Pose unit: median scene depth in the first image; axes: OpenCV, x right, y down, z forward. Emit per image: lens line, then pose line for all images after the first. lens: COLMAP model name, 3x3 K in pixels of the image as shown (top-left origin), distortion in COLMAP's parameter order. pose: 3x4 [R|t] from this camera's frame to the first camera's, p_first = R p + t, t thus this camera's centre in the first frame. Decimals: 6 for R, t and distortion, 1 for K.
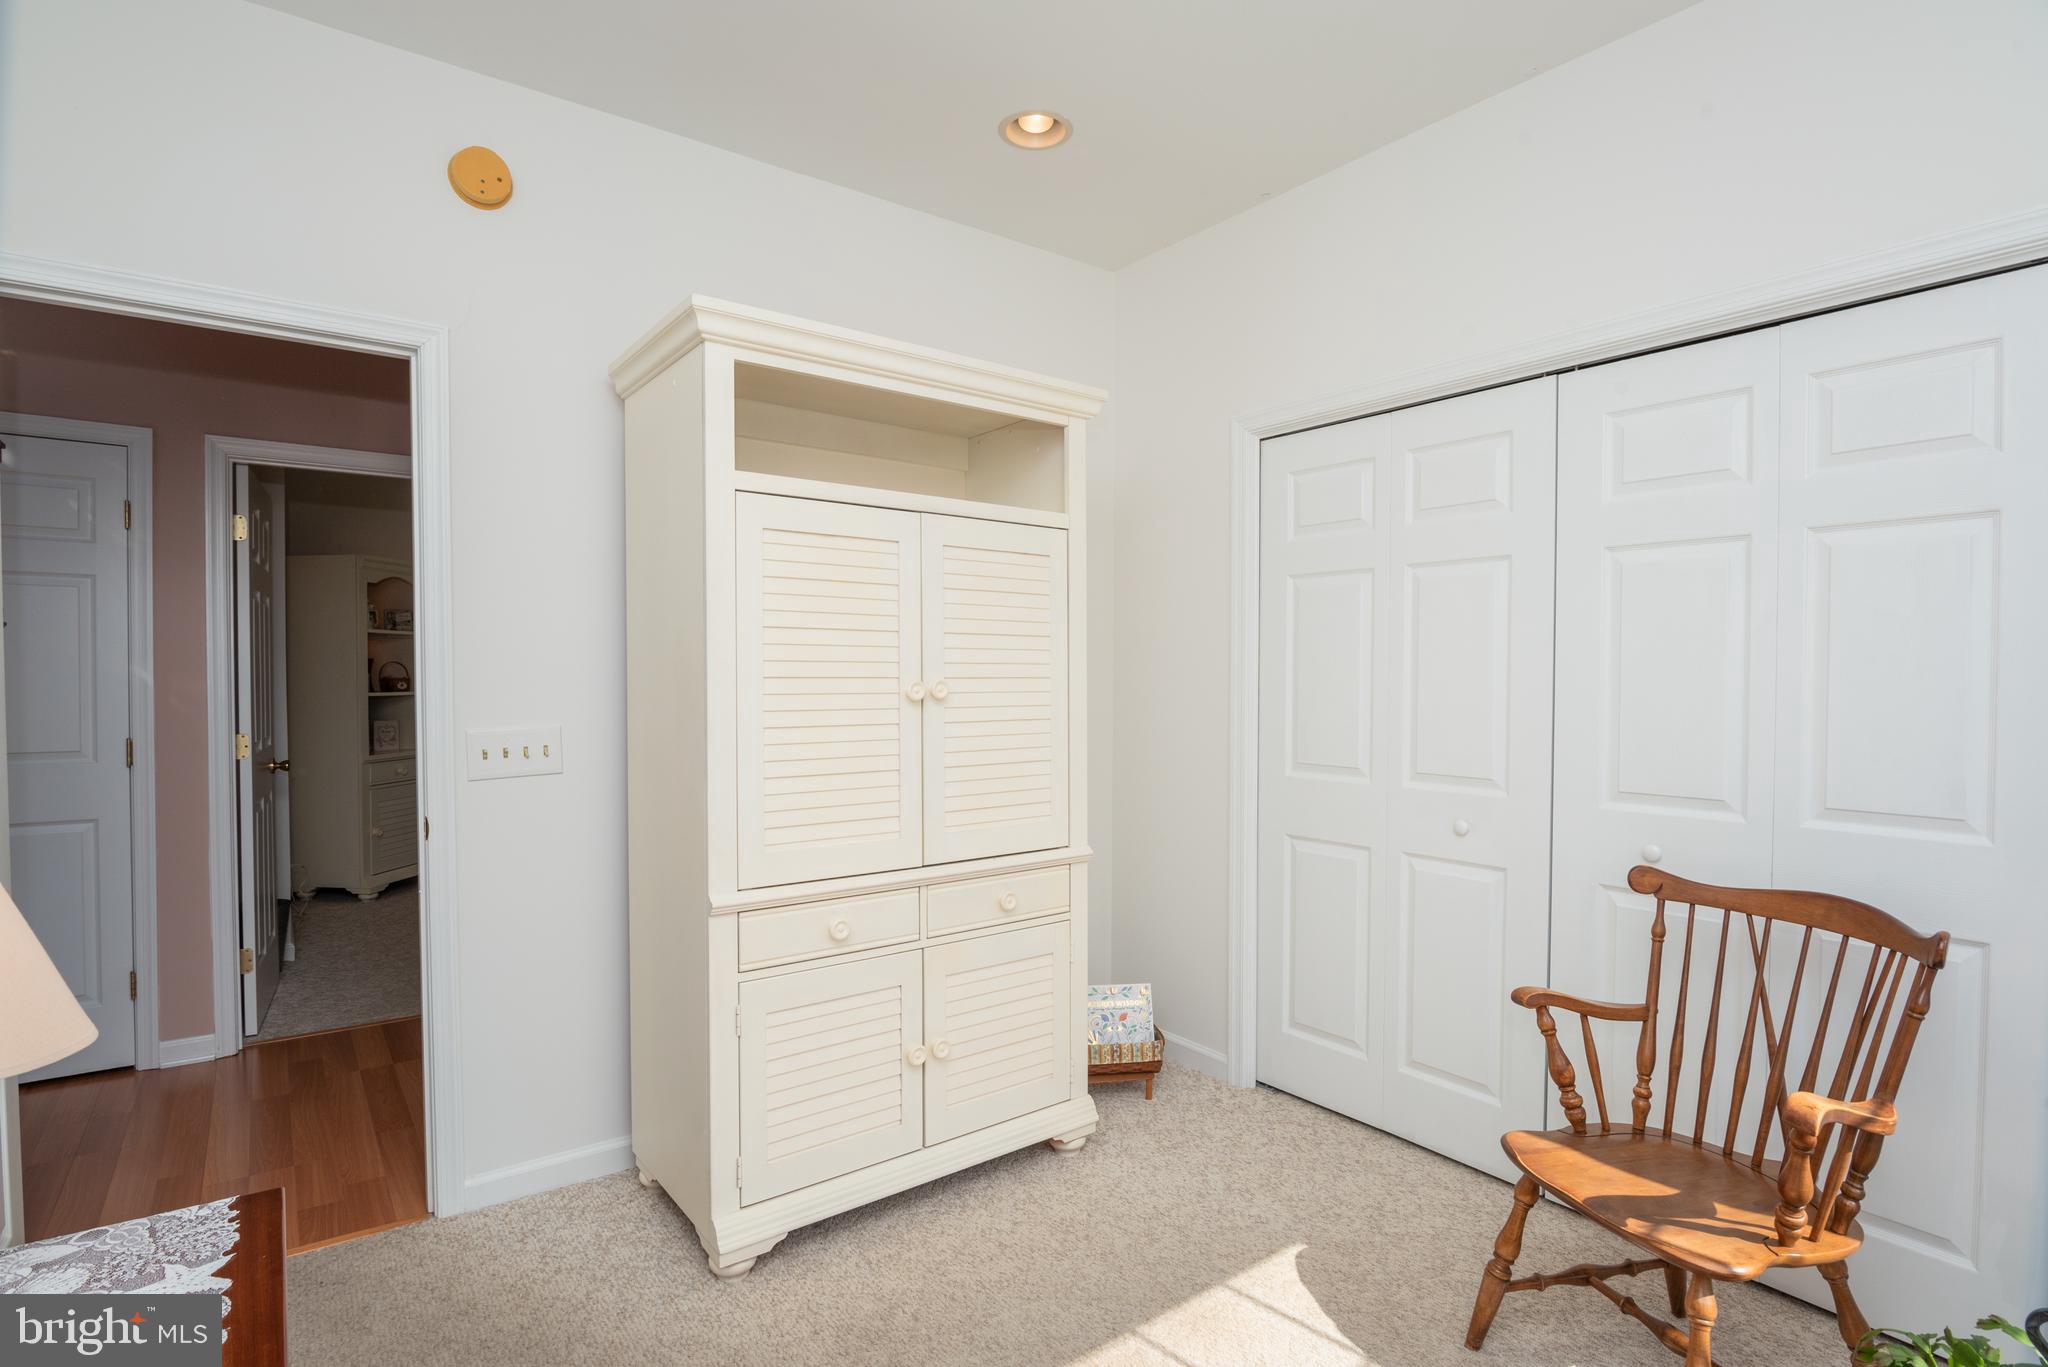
lens RADIAL K [[1024.4, 0, 1024.3], [0, 1024.4, 690.1], [0, 0, 1]] dist [-0.019547, -0.001227]
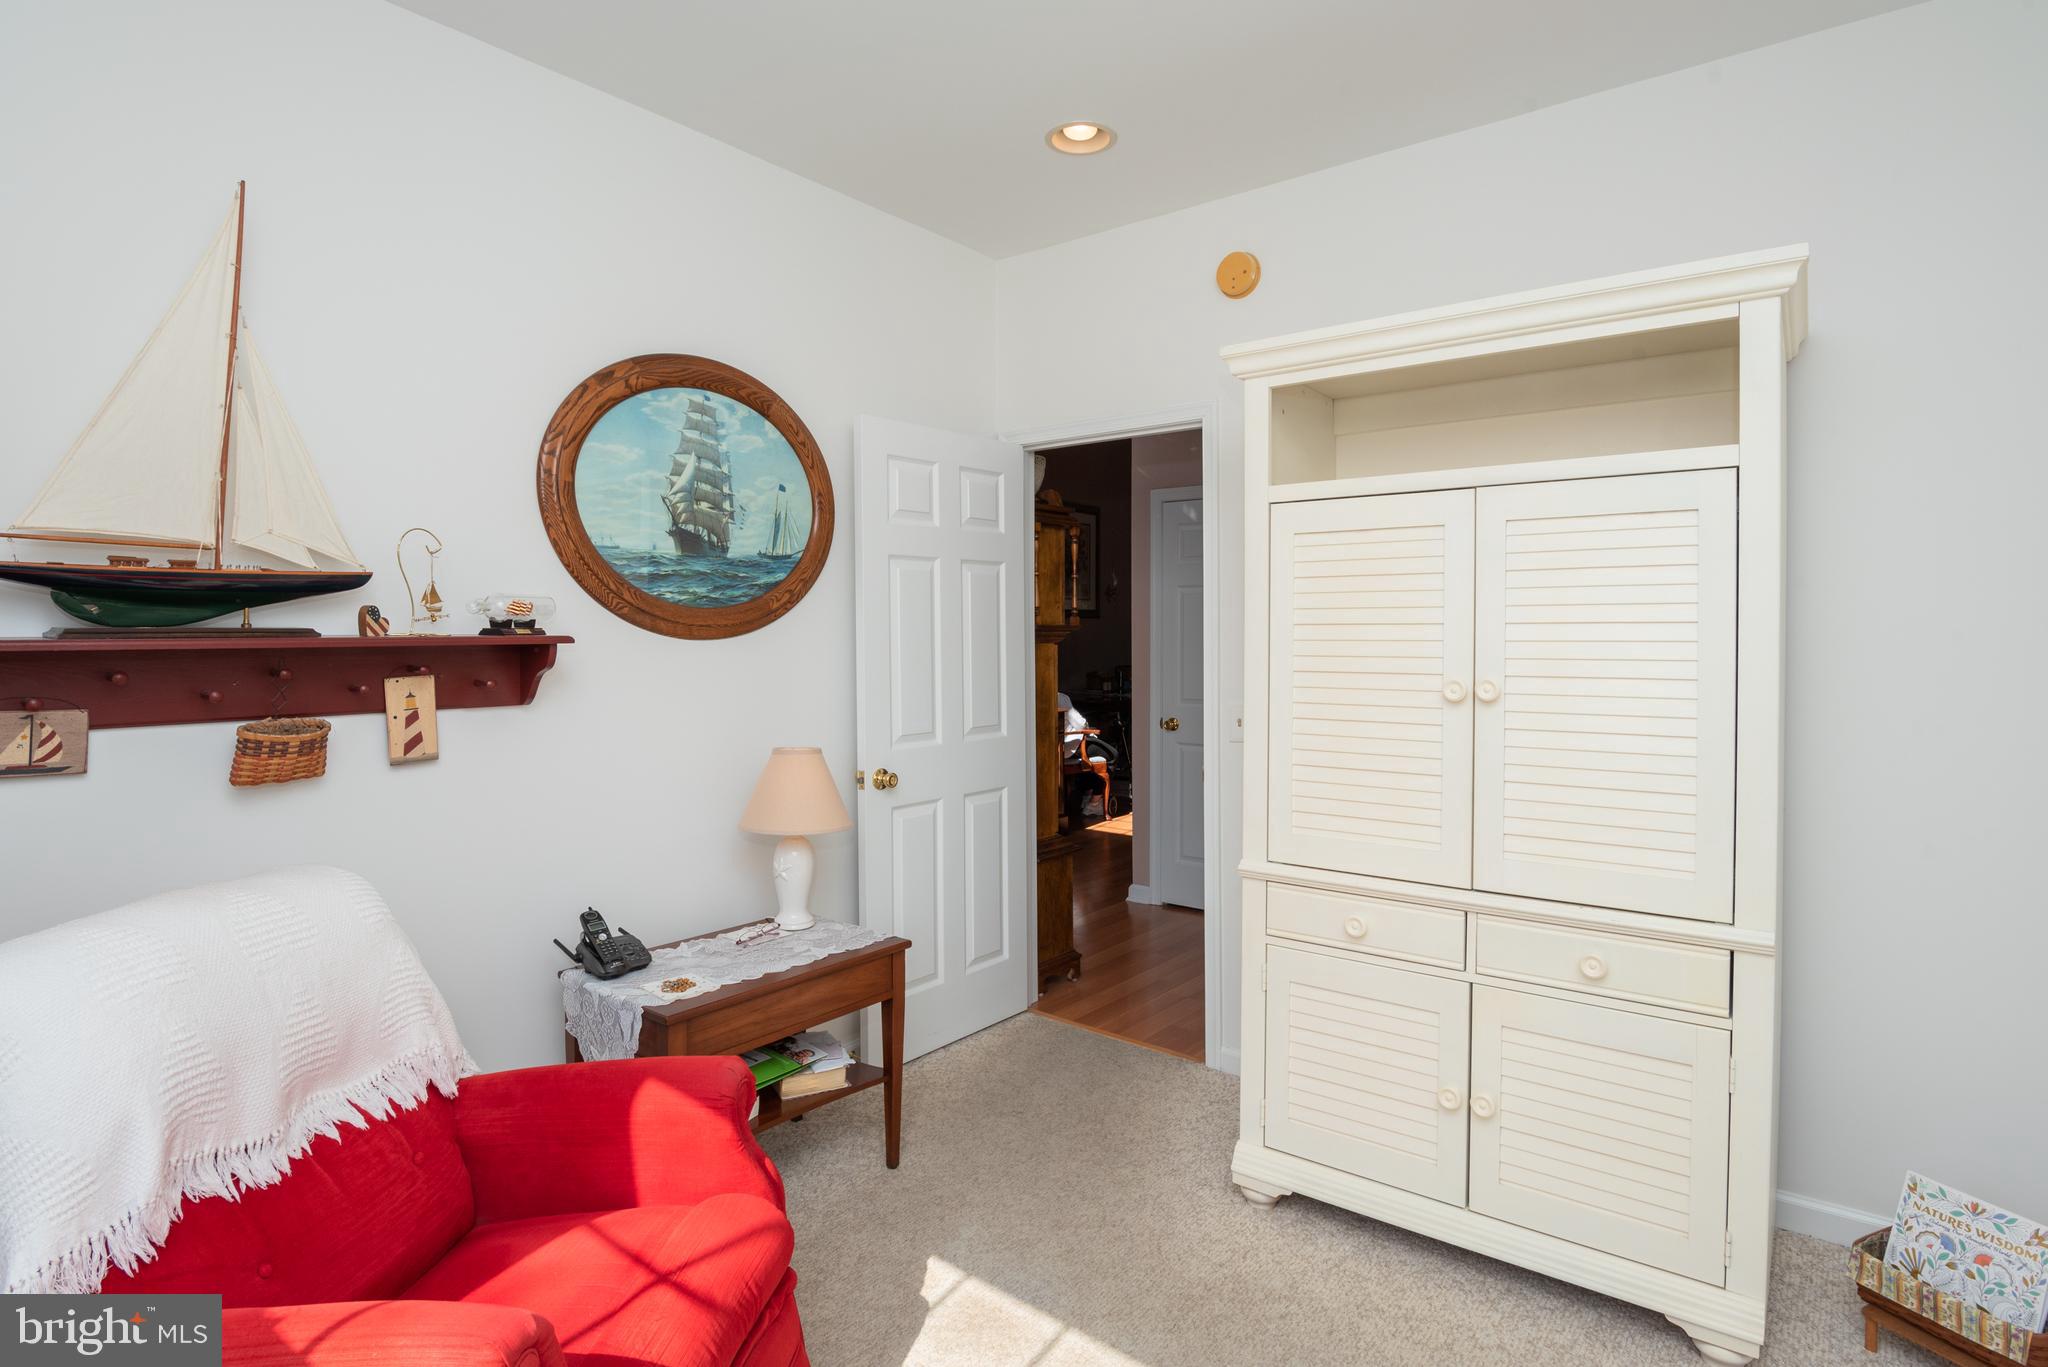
lens RADIAL K [[1024.4, 0, 981.9], [0, 1024.4, 644.4], [0, 0, 1]] dist [-0.019547, -0.001227]
pose [[0.235445, 0.006102, -0.971869, 0.652196], [-0.012044, 0.999922, 0.003360, -0.036734], [0.971813, 0.010914, 0.235500, 0.382703]]
